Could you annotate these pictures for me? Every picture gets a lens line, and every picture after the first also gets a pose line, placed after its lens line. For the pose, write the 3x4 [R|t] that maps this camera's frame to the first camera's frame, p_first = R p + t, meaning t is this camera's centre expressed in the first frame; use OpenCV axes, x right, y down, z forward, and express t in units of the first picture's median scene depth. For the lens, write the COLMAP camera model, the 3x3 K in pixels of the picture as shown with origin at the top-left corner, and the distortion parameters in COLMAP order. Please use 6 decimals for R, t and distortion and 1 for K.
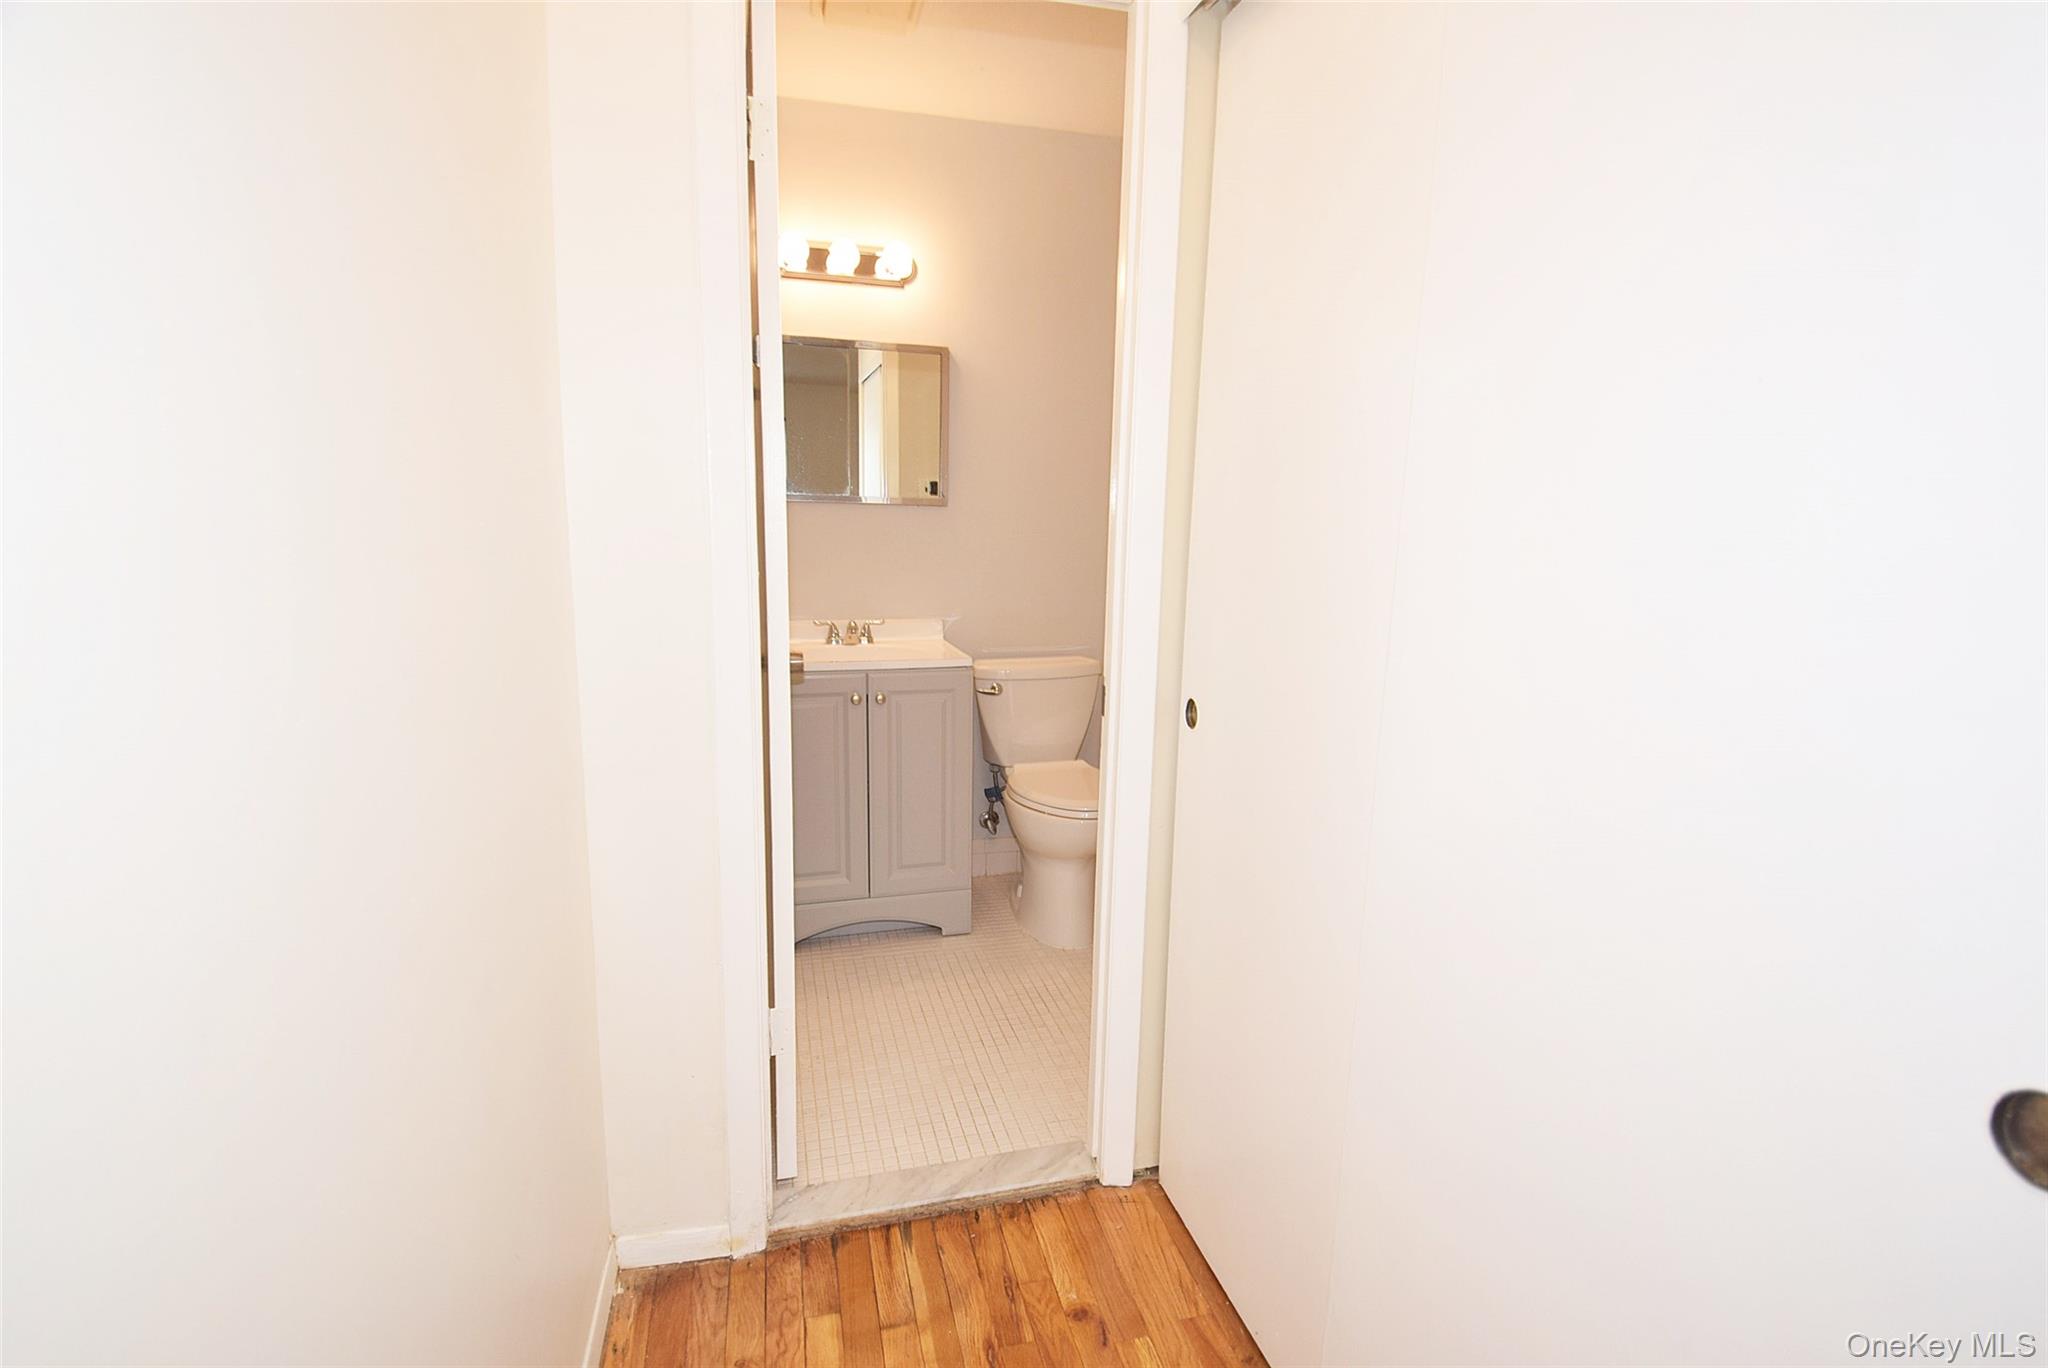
lens RADIAL K [[995.9, 0, 1035.5], [0, 995.9, 697.1], [0, 0, 1]] dist [-0.010951, -0.009727]
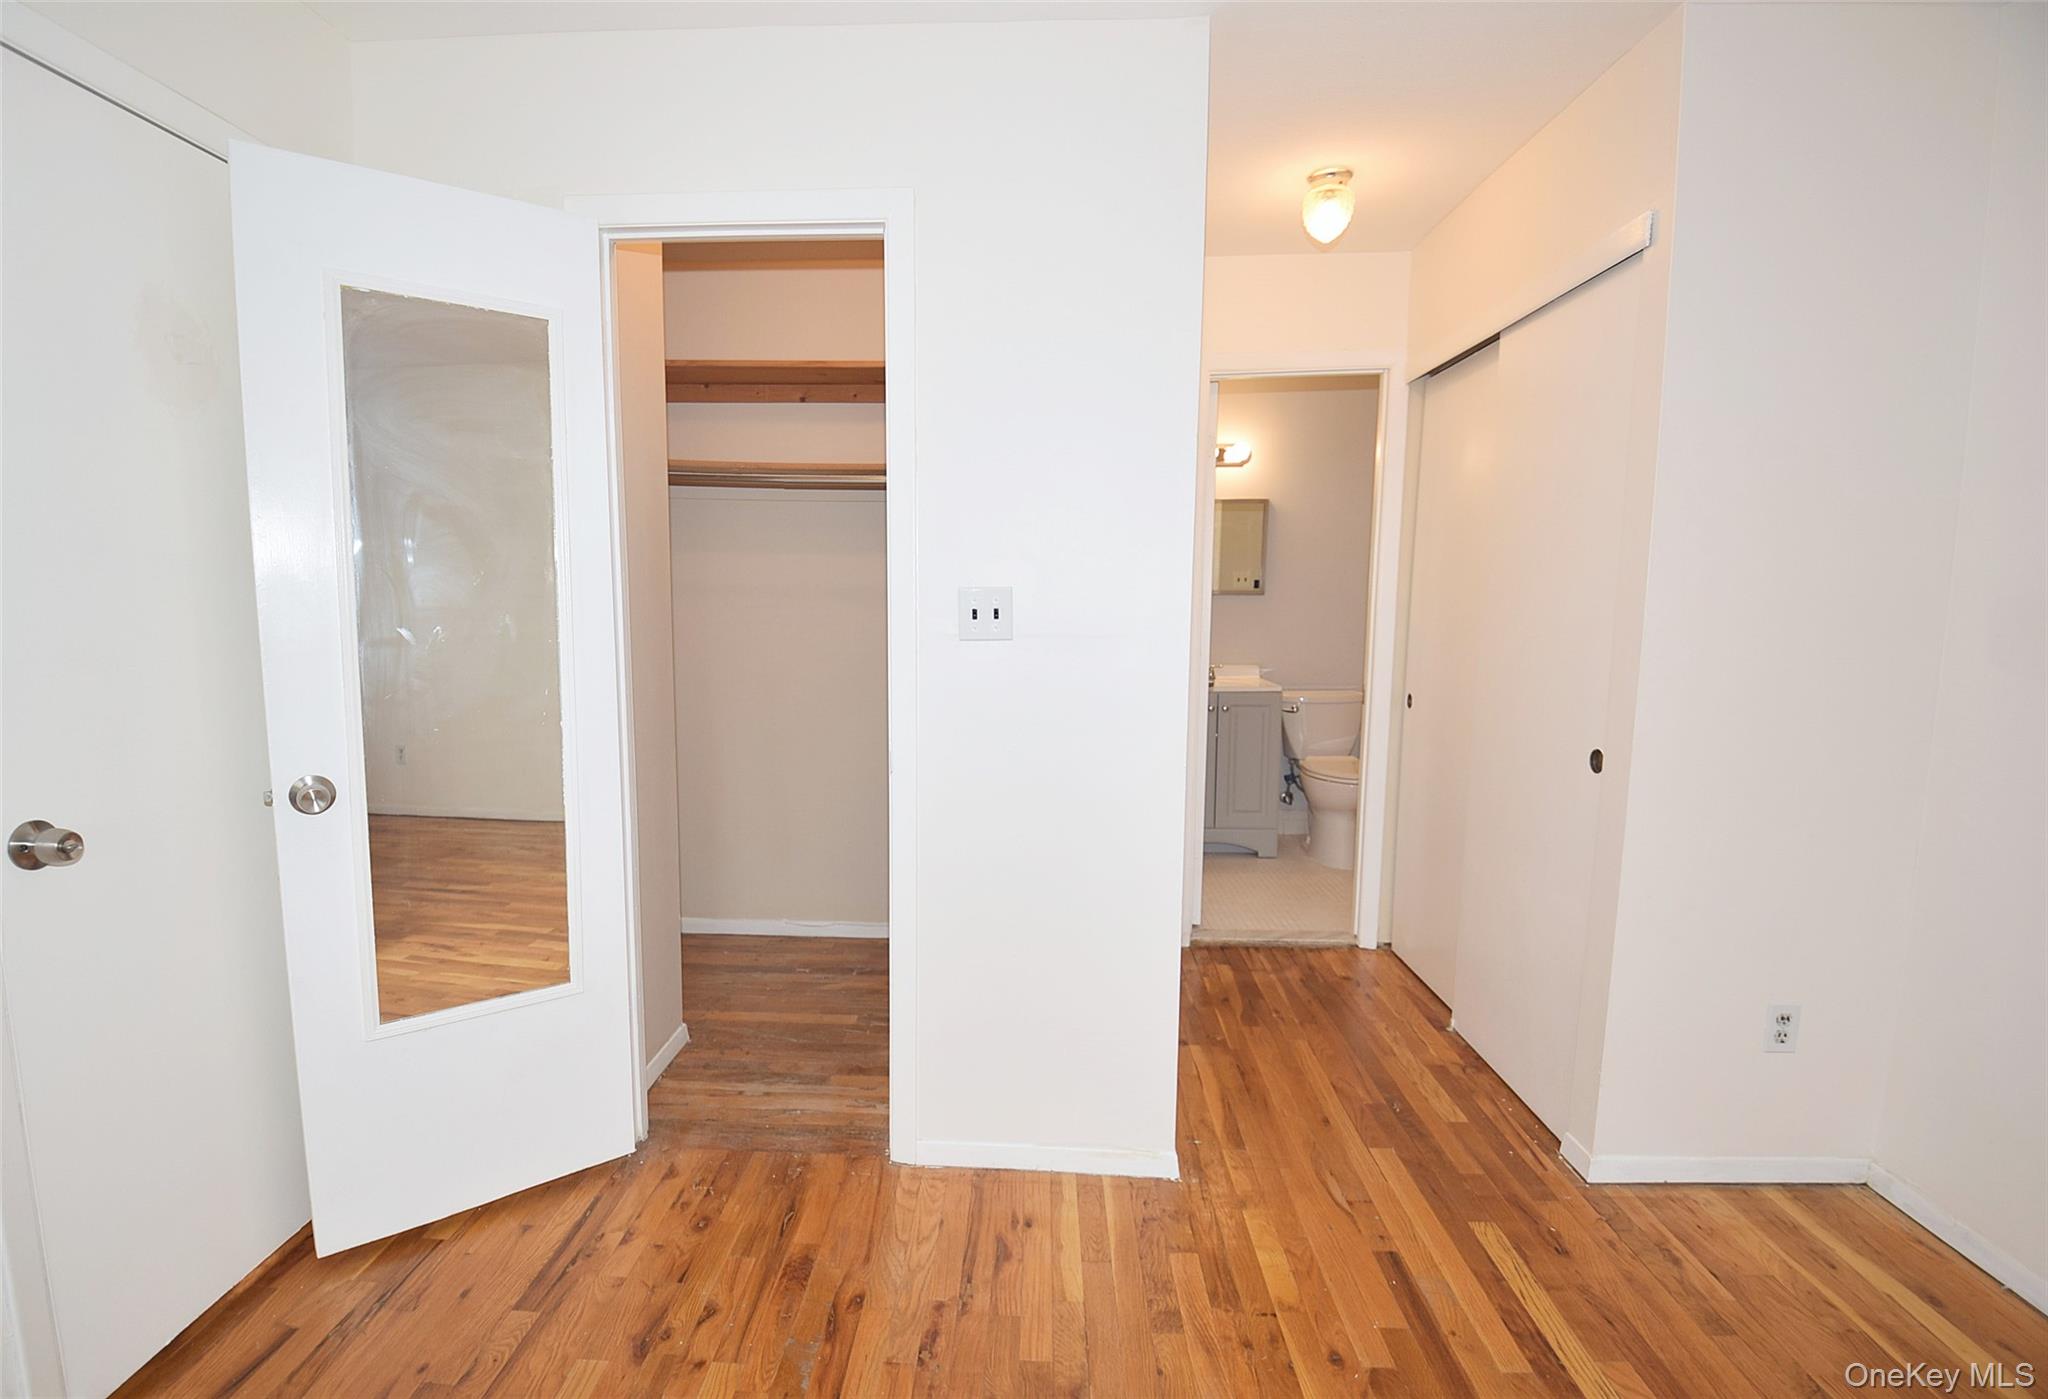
lens RADIAL K [[925.2, 0, 959.9], [0, 925.2, 691.3], [0, 0, 1]] dist [-0.031224, -0.001034]
pose [[0.935539, 0.017279, -0.352800, -0.023974], [-0.042417, 0.997071, -0.063646, 0.085680], [0.350666, 0.074508, 0.933532, -0.595585]]
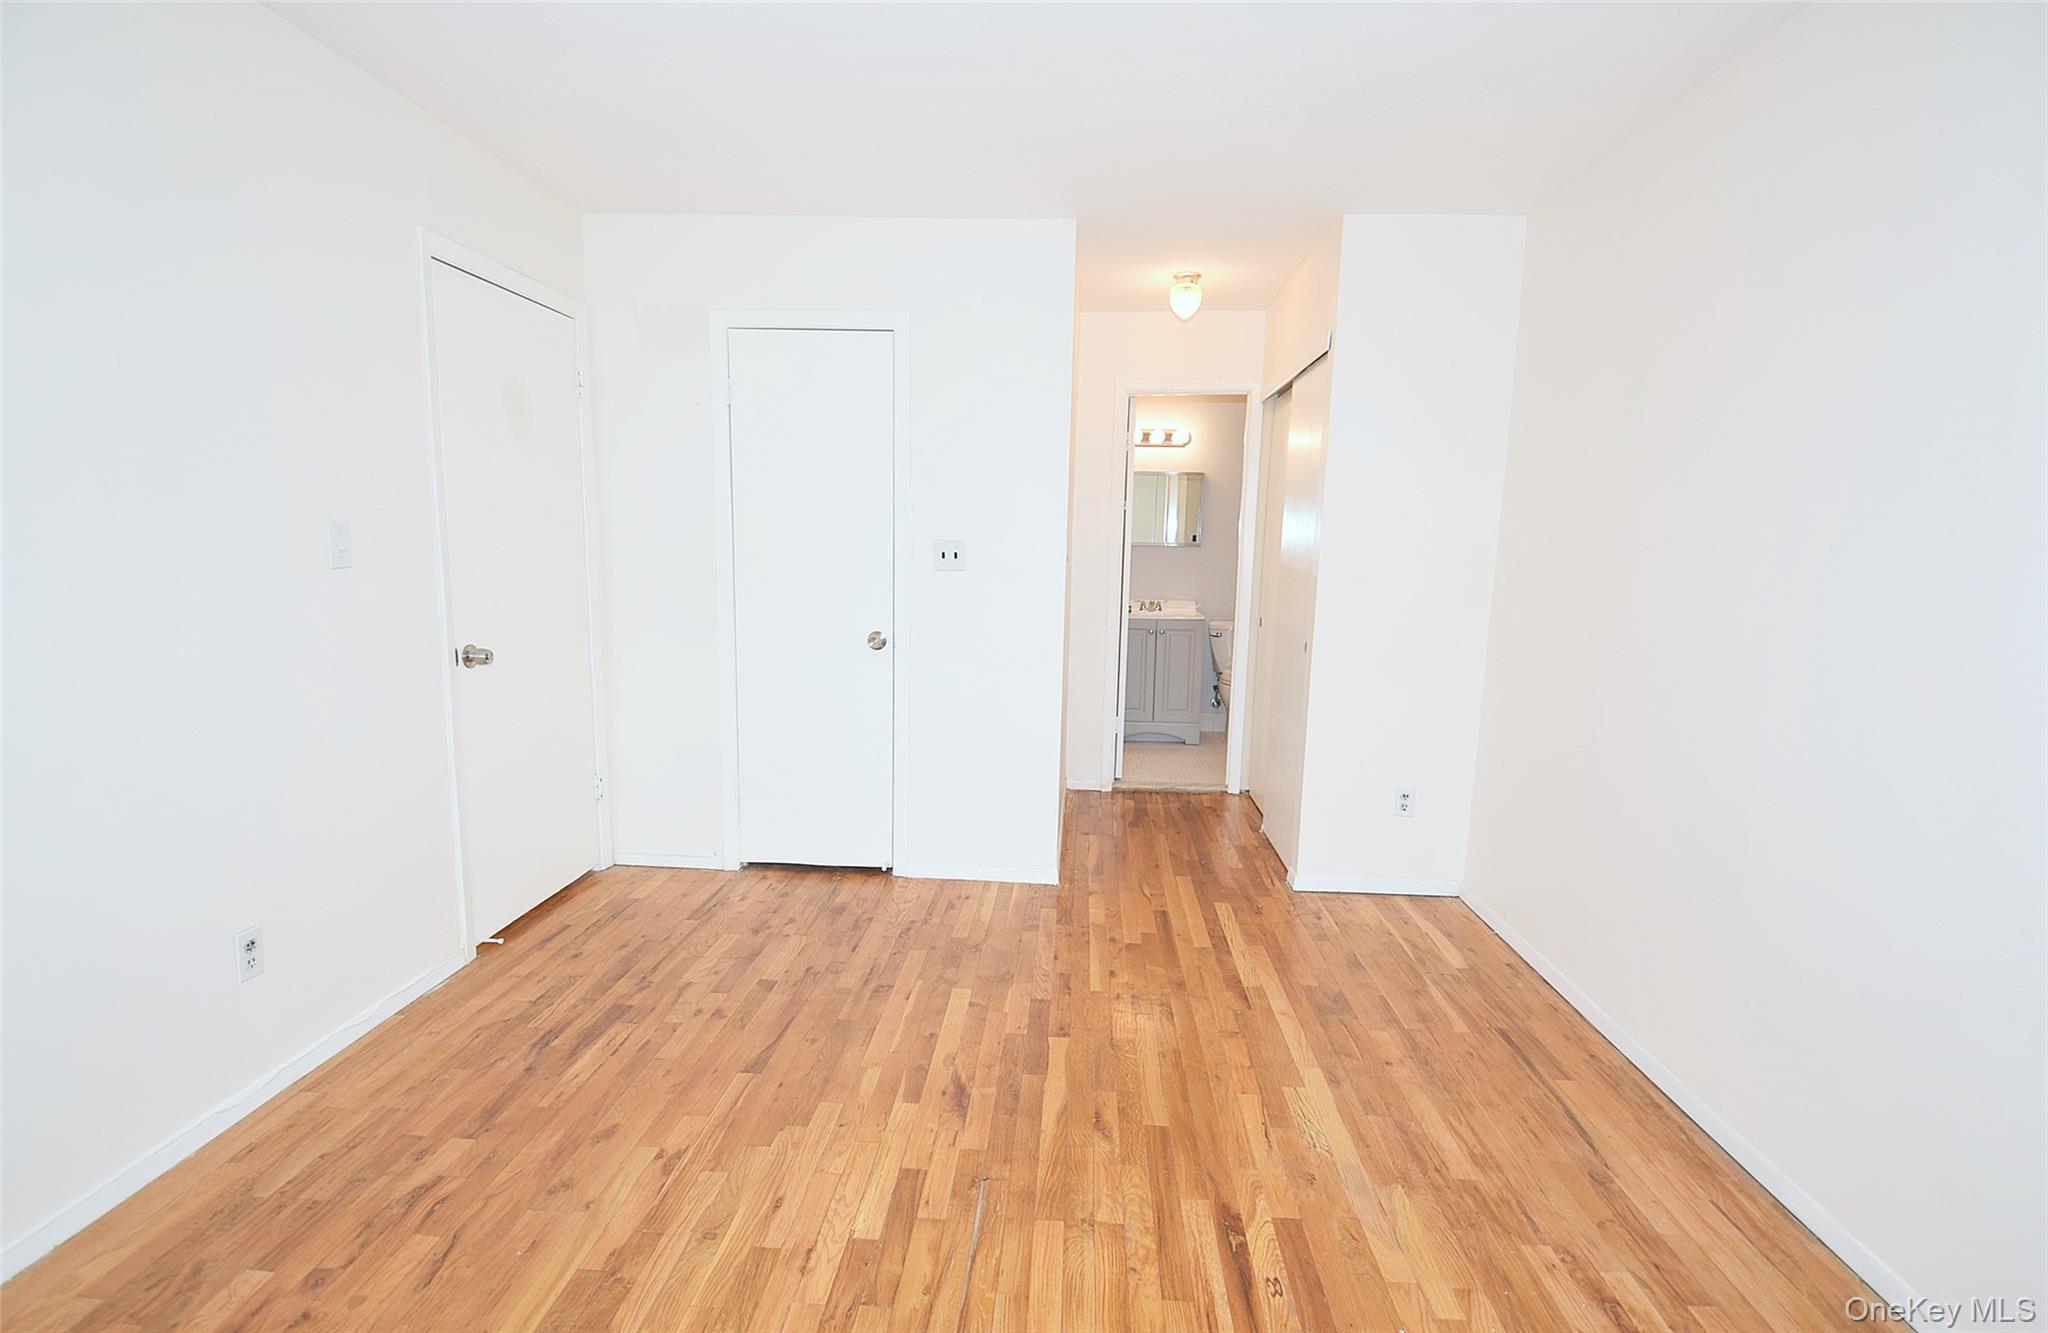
lens RADIAL K [[892.5, 0, 1008.8], [0, 892.5, 673.3], [0, 0, 1]] dist [-0.004186, -0.000783]
pose [[0.939740, 0.048950, -0.338369, 0.194944], [-0.059548, 0.998004, -0.021005, 0.148629], [0.336665, 0.039889, 0.940779, -0.964445]]
